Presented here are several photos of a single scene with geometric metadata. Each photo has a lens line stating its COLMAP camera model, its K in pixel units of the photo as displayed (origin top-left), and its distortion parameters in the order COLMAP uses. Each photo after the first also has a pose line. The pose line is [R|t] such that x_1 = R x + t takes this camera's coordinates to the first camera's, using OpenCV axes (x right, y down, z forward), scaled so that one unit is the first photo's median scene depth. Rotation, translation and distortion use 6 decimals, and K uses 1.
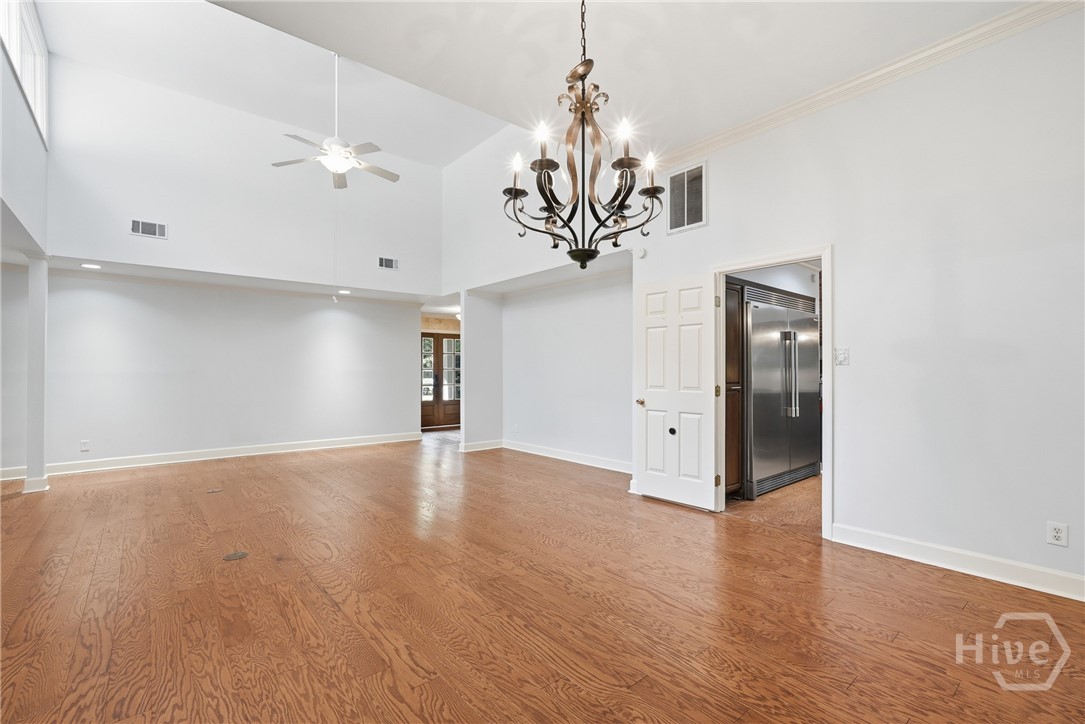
lens RADIAL K [[471.9, 0, 542.5], [0, 471.9, 362.0], [0, 0, 1]] dist [-0.000728, -0.000015]
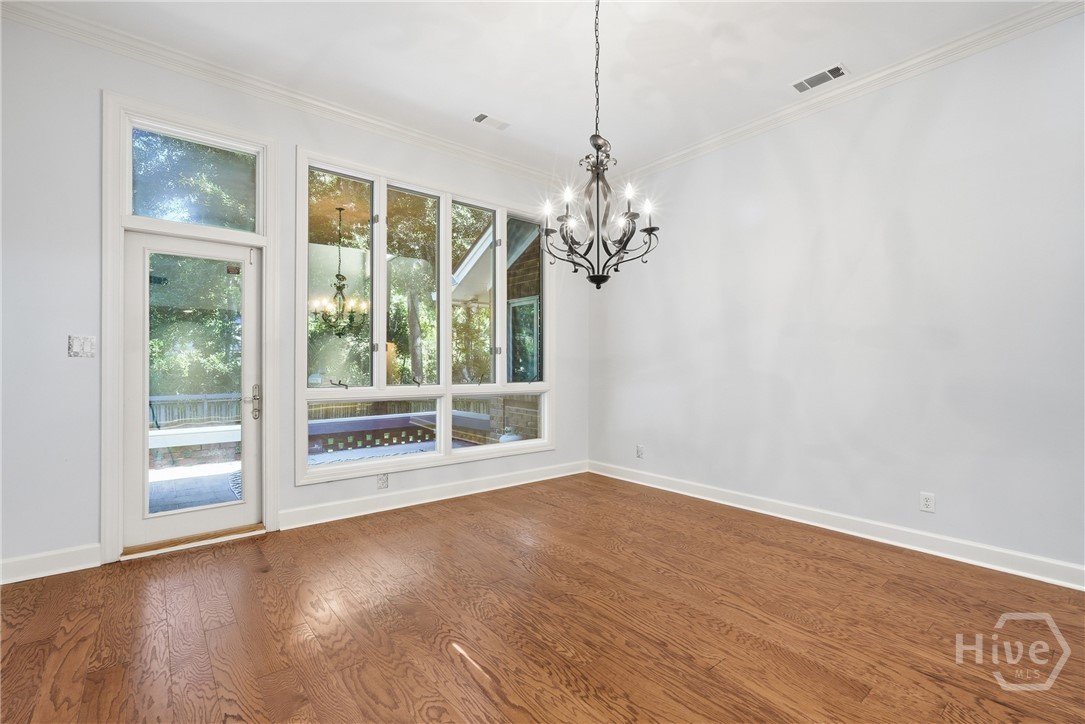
lens RADIAL K [[495.9, 0, 542.5], [0, 495.9, 362.0], [0, 0, 1]] dist [0.000816, 0.000167]
pose [[-0.999999, 0.001284, -0.000291, 0.198113], [0.001290, 0.999781, -0.020869, 0.034536], [0.000264, -0.020870, -0.999782, 1.951370]]
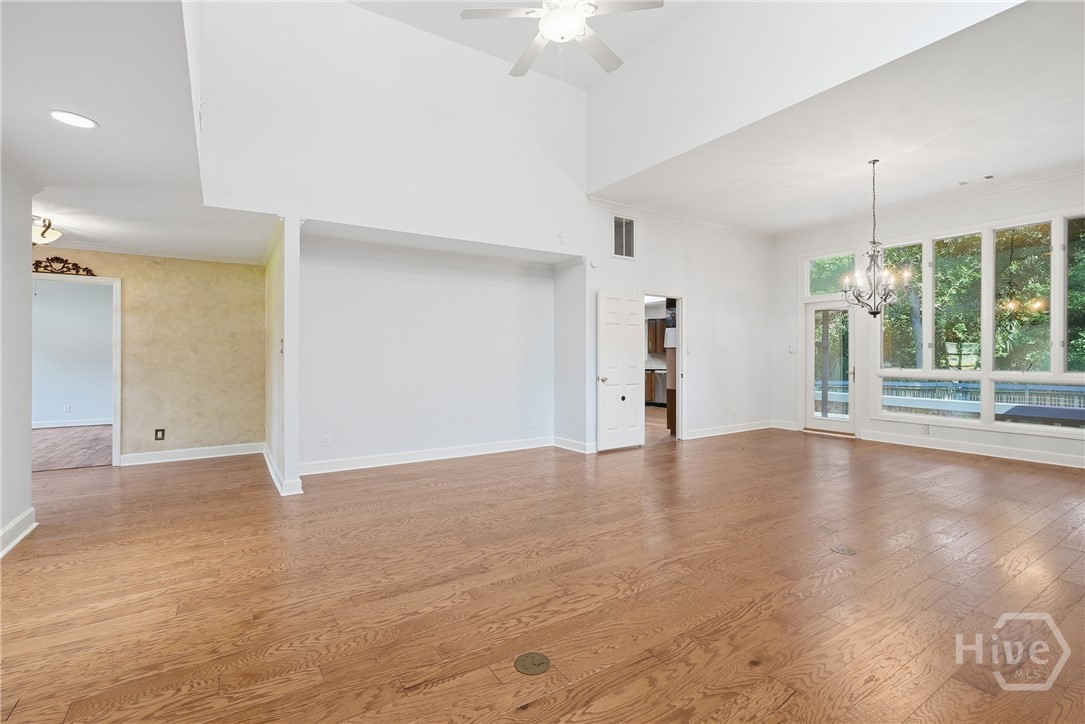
lens RADIAL K [[495.9, 0, 542.5], [0, 495.9, 362.0], [0, 0, 1]] dist [0.000816, 0.000167]
pose [[0.109132, -0.012701, 0.993946, -2.352340], [-0.018225, 0.999725, 0.014776, 0.034677], [-0.993860, -0.019727, 0.108870, 2.045728]]
